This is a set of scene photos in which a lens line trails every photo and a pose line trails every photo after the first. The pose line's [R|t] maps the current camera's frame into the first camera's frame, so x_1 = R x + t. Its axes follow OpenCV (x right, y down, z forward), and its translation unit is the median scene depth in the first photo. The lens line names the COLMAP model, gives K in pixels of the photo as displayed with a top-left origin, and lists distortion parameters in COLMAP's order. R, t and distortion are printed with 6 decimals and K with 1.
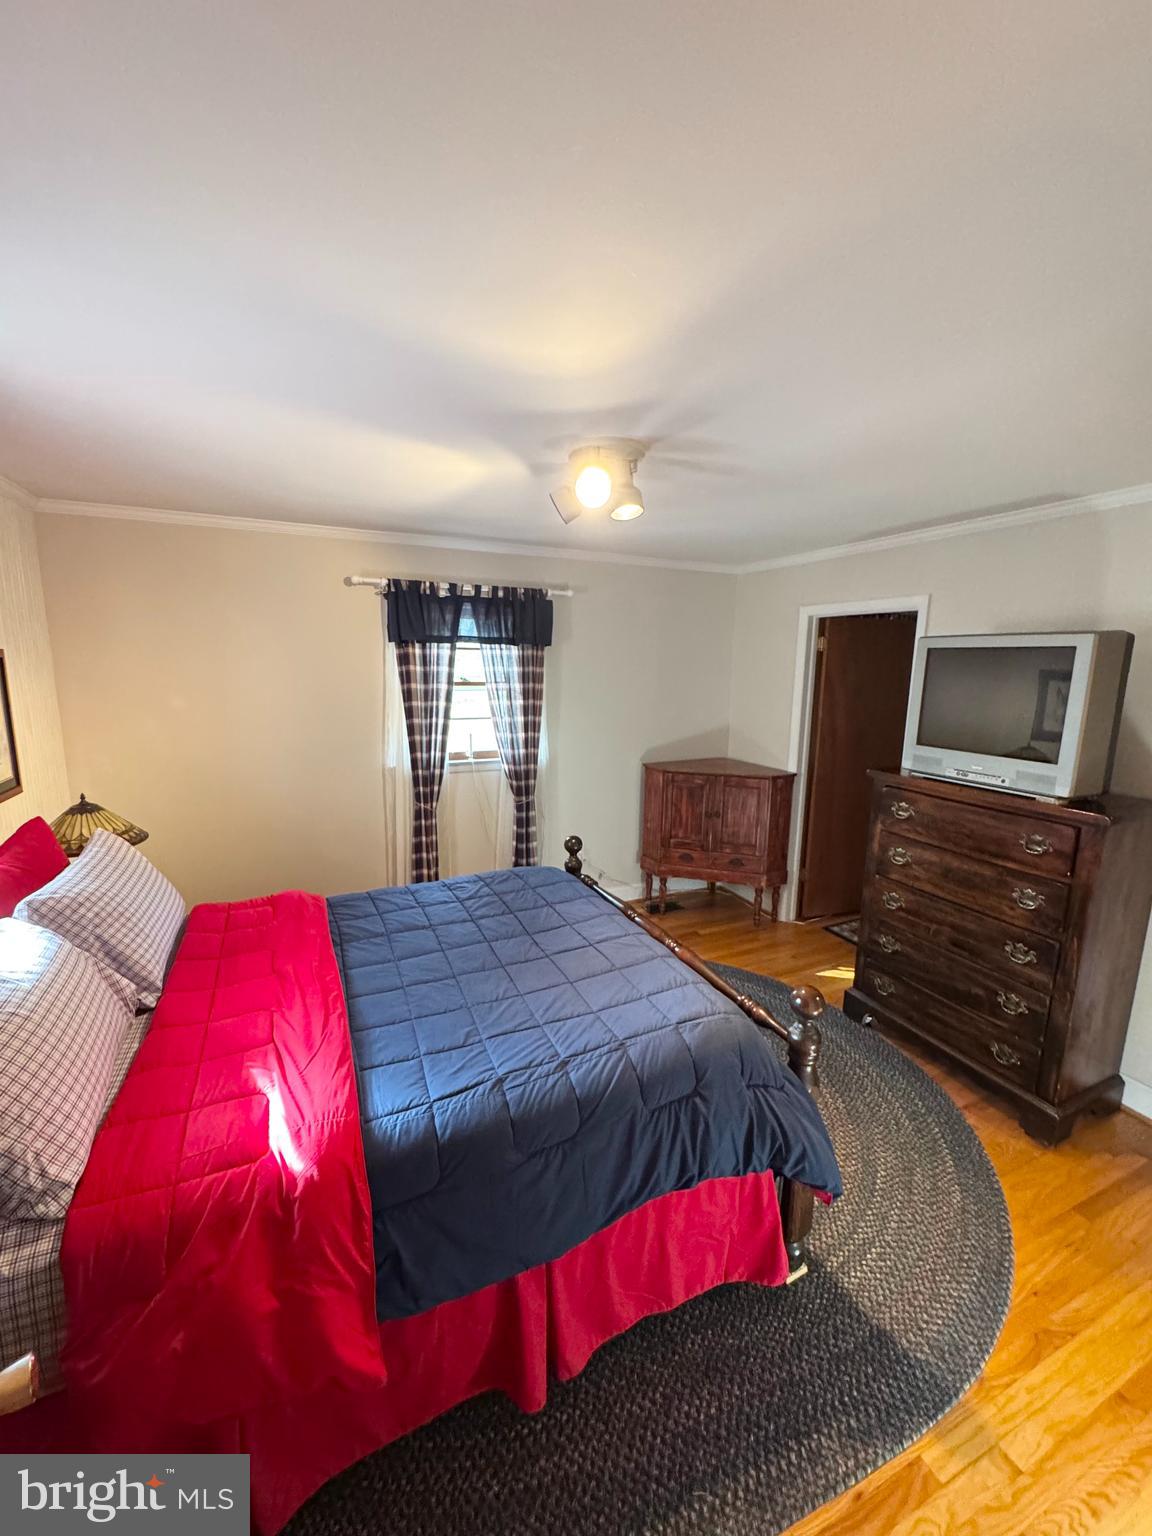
lens RADIAL K [[612.0, 0, 576.9], [0, 612.0, 766.1], [0, 0, 1]] dist [-0.002519, 0.001151]
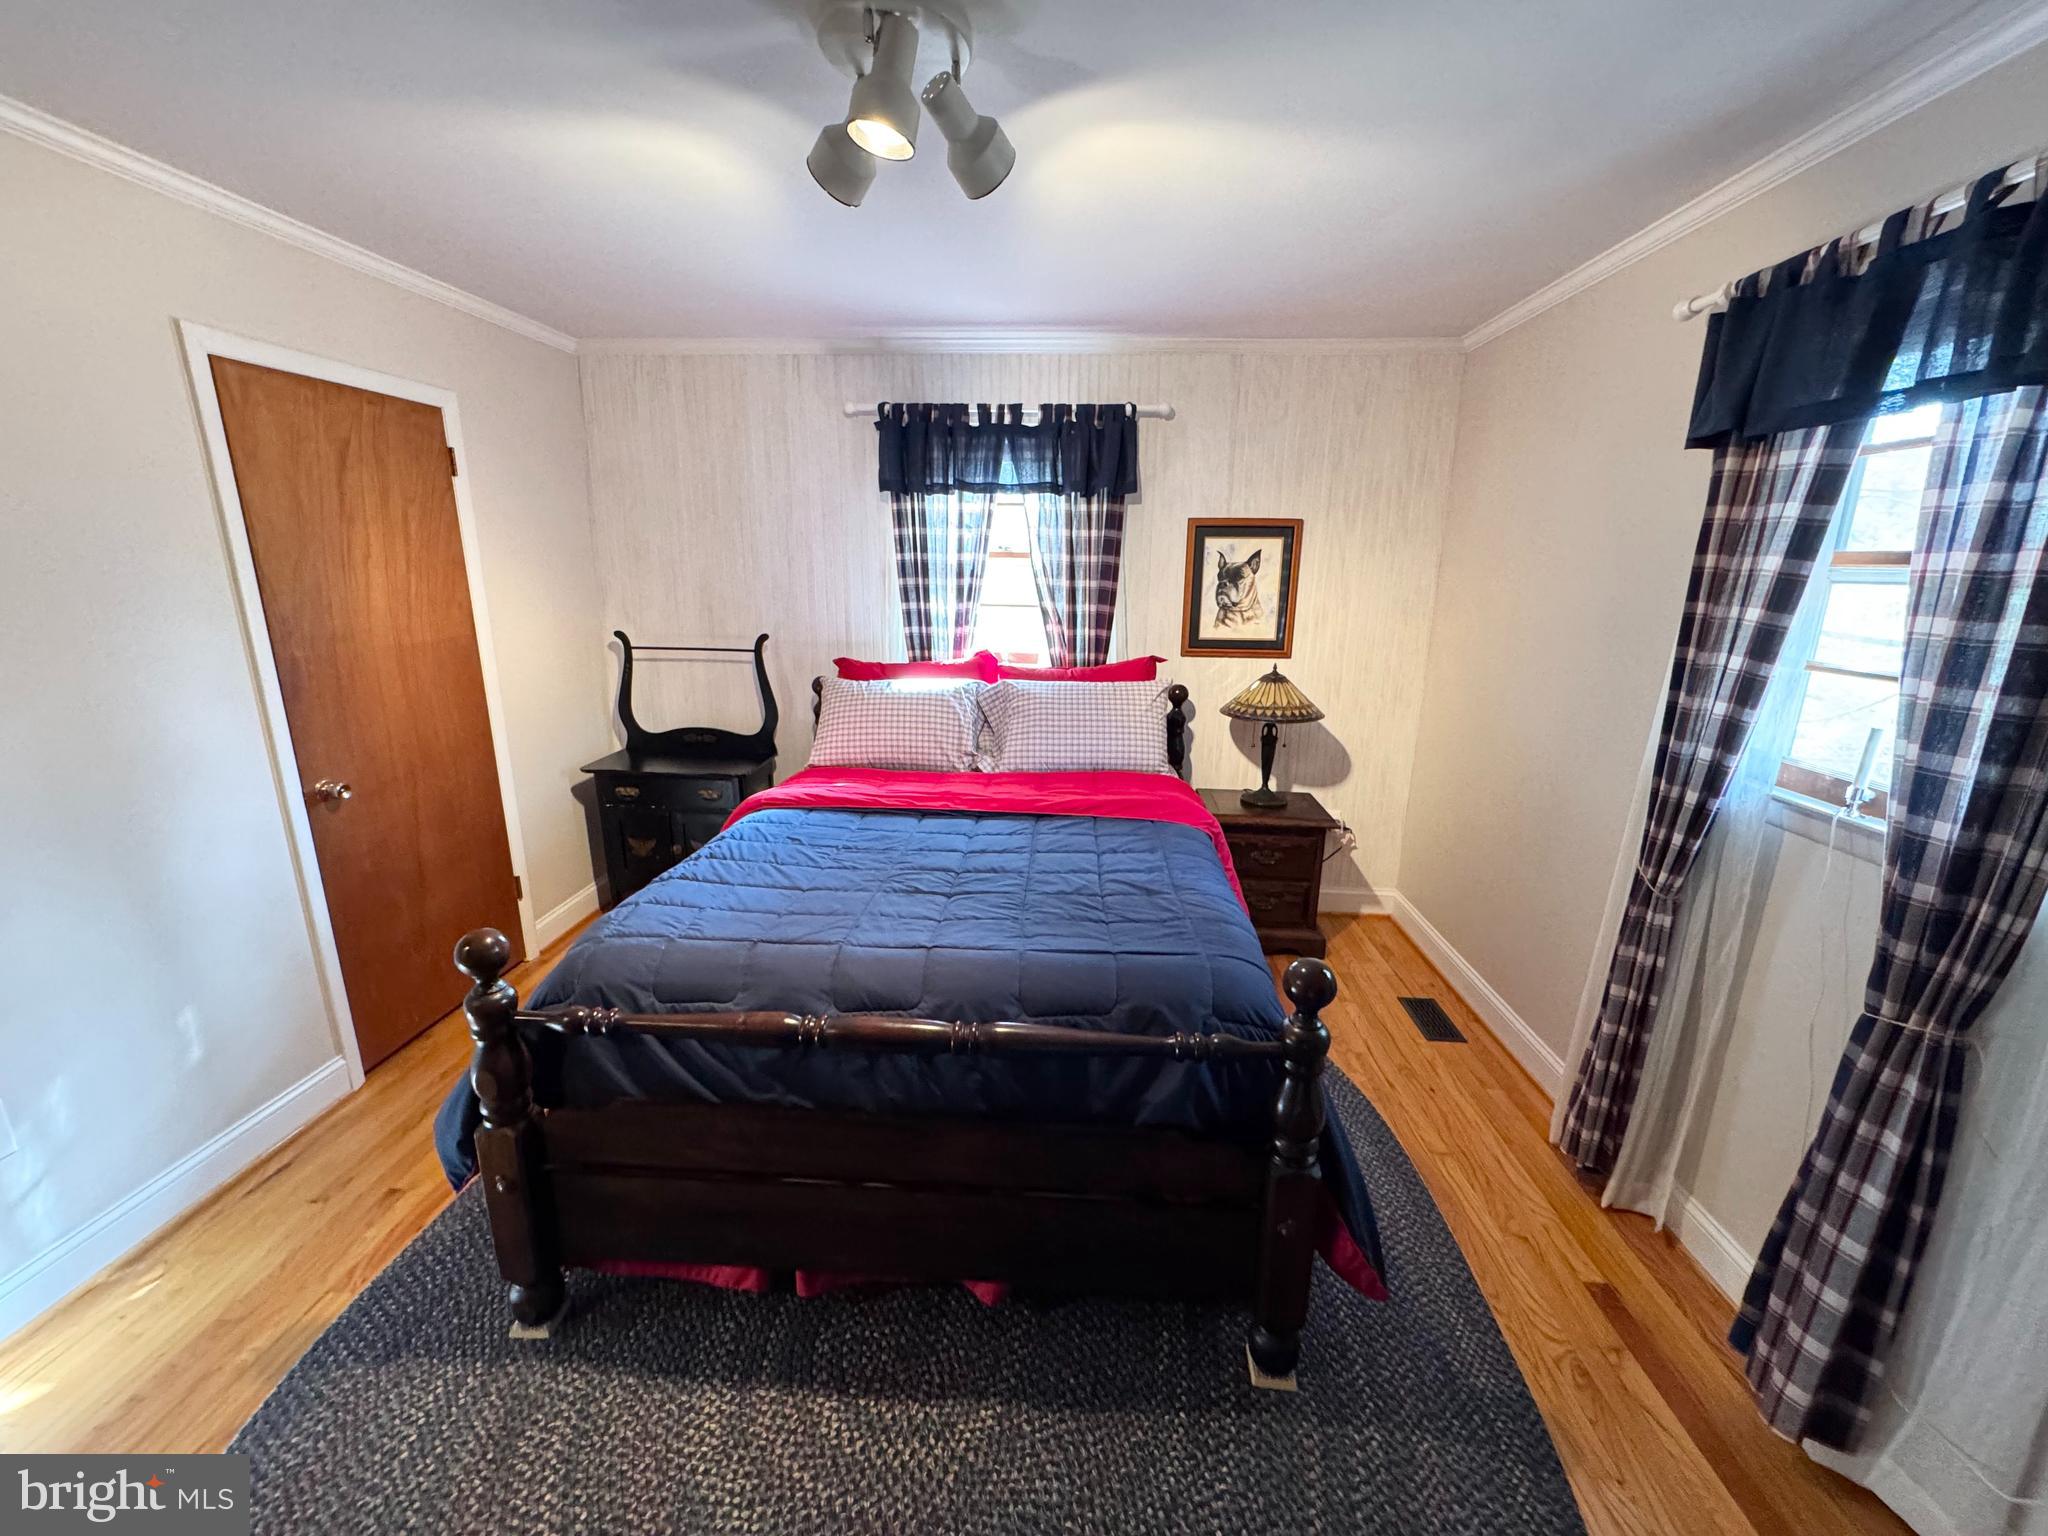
lens RADIAL K [[816.0, 0, 1022.6], [0, 816.0, 764.5], [0, 0, 1]] dist [-0.002519, 0.001151]
pose [[-0.473674, 0.193958, -0.859077, 0.388498], [-0.166575, 0.938111, 0.303647, -0.092737], [0.864804, 0.286930, -0.412050, 0.855636]]
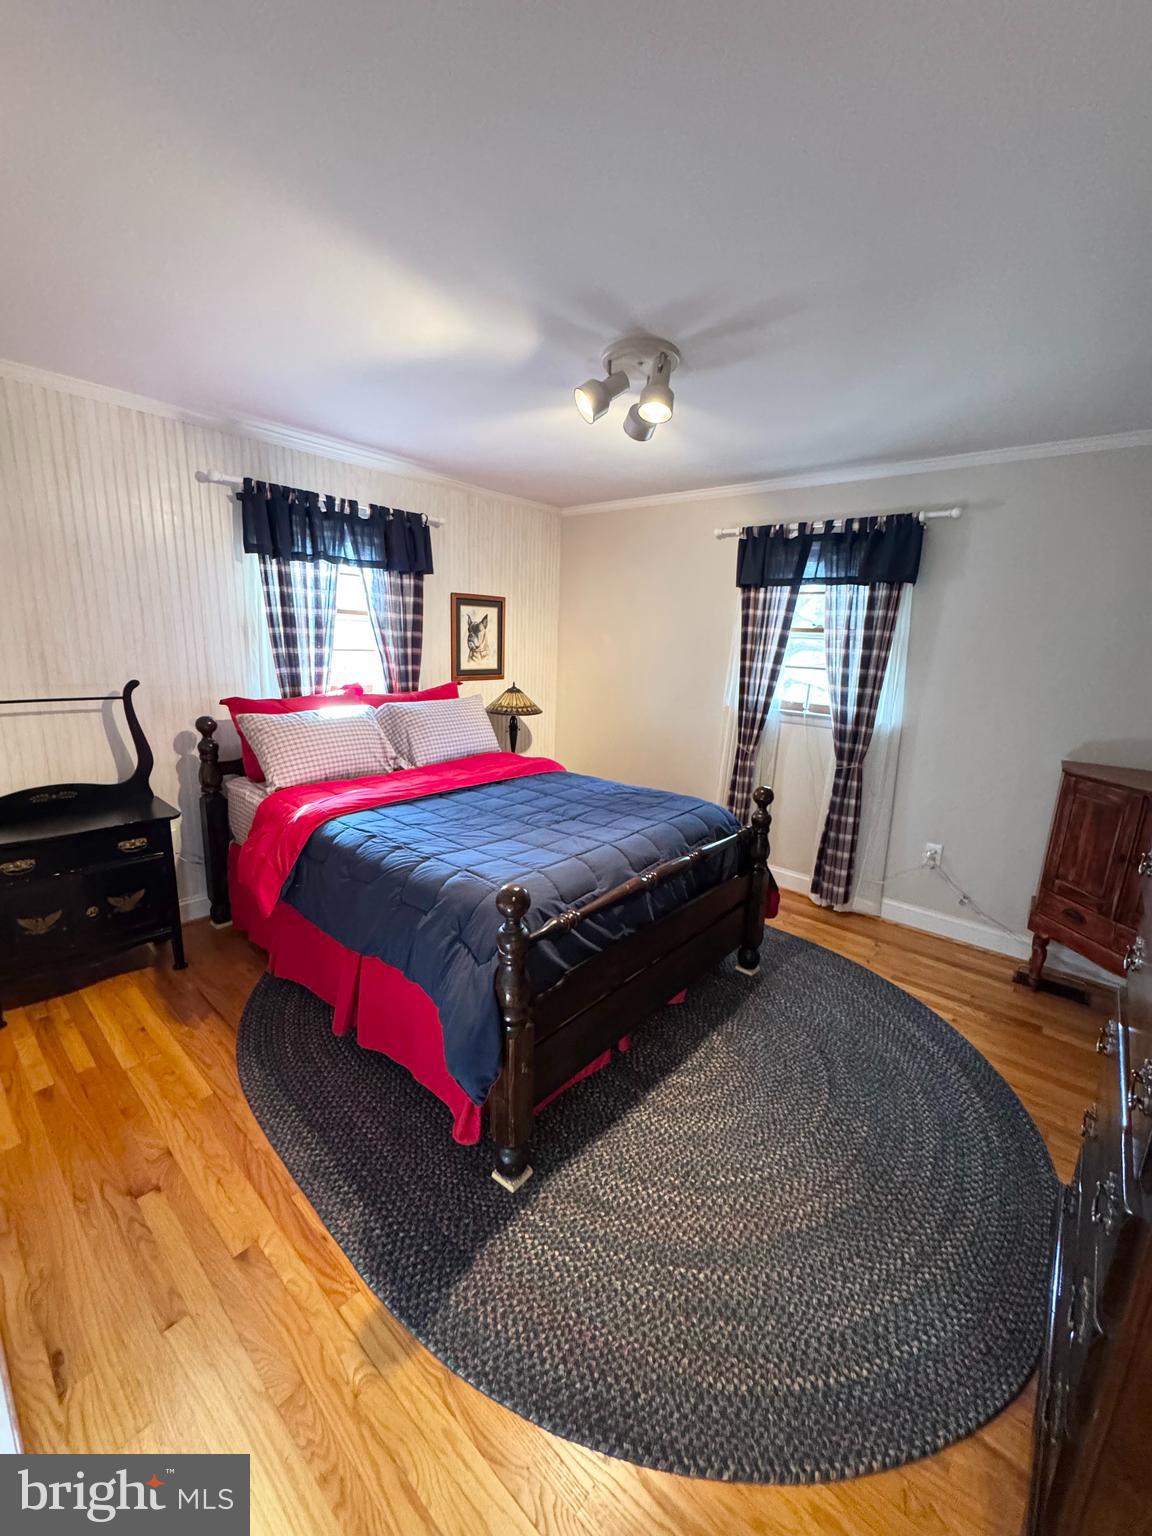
lens RADIAL K [[612.0, 0, 574.1], [0, 612.0, 764.6], [0, 0, 1]] dist [-0.002519, 0.001151]
pose [[0.414743, 0.193483, -0.889130, 0.566666], [-0.185524, 0.974587, 0.125540, 0.017968], [0.890825, 0.112888, 0.440099, 0.293879]]
